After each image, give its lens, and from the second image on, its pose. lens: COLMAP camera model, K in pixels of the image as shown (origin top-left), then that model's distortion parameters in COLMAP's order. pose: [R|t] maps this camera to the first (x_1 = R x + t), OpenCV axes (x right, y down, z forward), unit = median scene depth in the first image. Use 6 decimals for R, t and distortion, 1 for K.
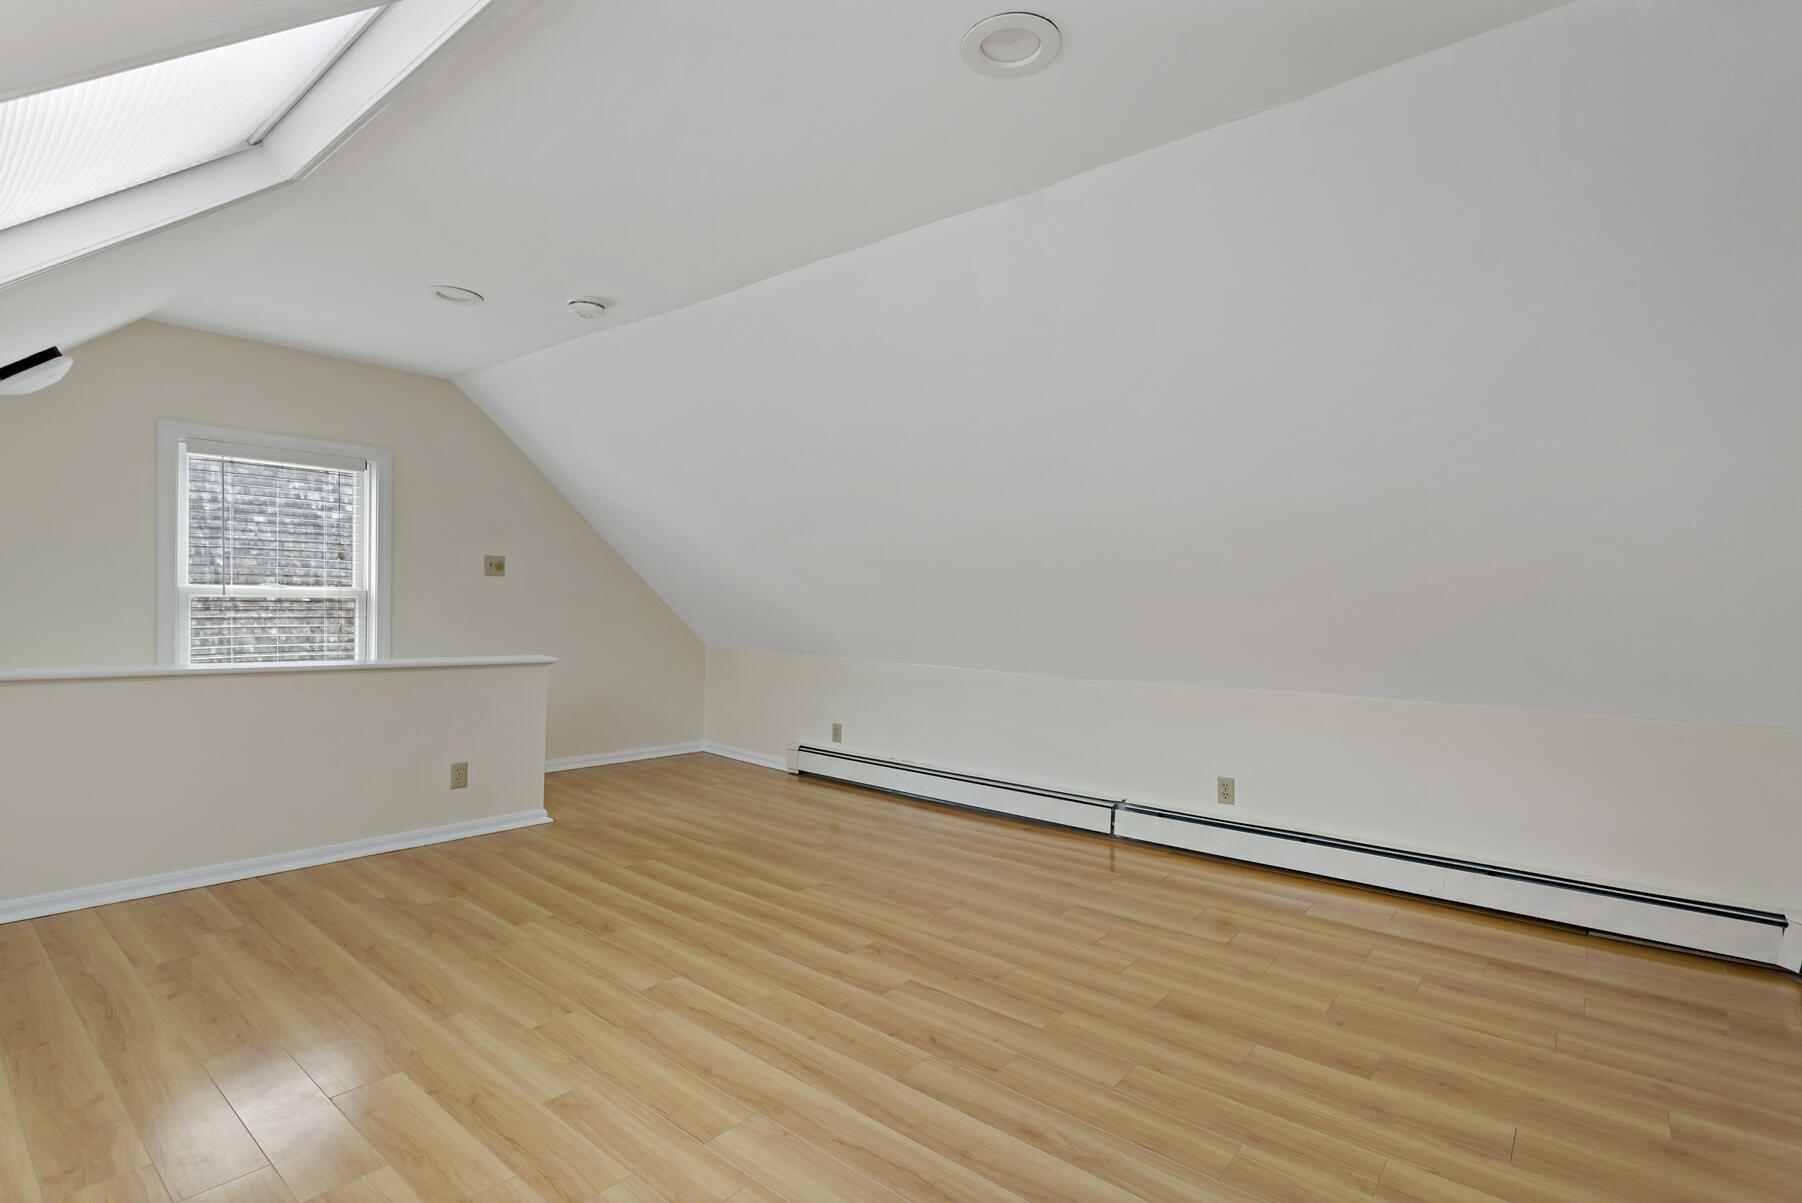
lens RADIAL K [[871.3, 0, 897.9], [0, 871.3, 599.6], [0, 0, 1]] dist [-0.001813, -0.000007]
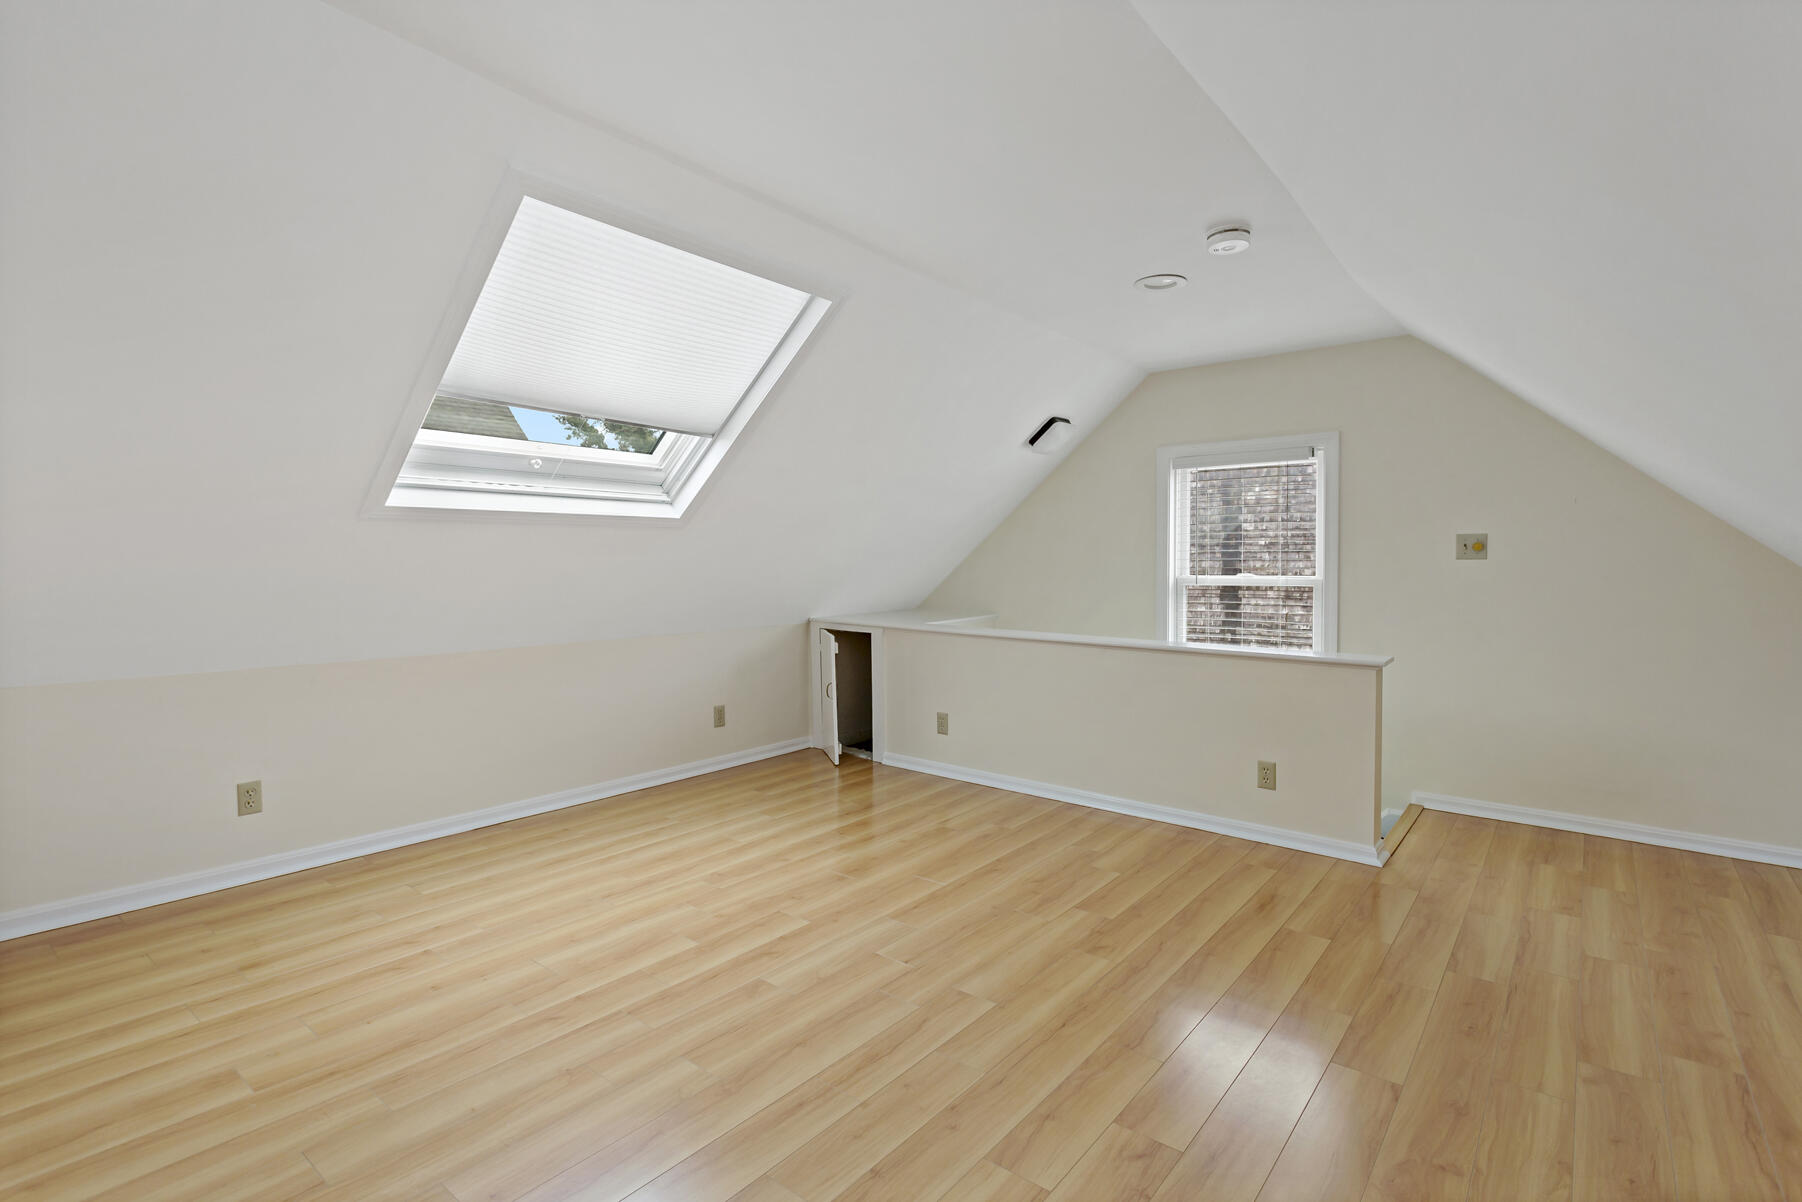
lens RADIAL K [[871.3, 0, 897.7], [0, 871.3, 593.4], [0, 0, 1]] dist [-0.001813, -0.000007]
pose [[-0.012178, 0.002206, -0.999923, 0.440662], [-0.008552, 0.999961, 0.002310, 0.008899], [0.999889, 0.008579, -0.012159, 0.628342]]
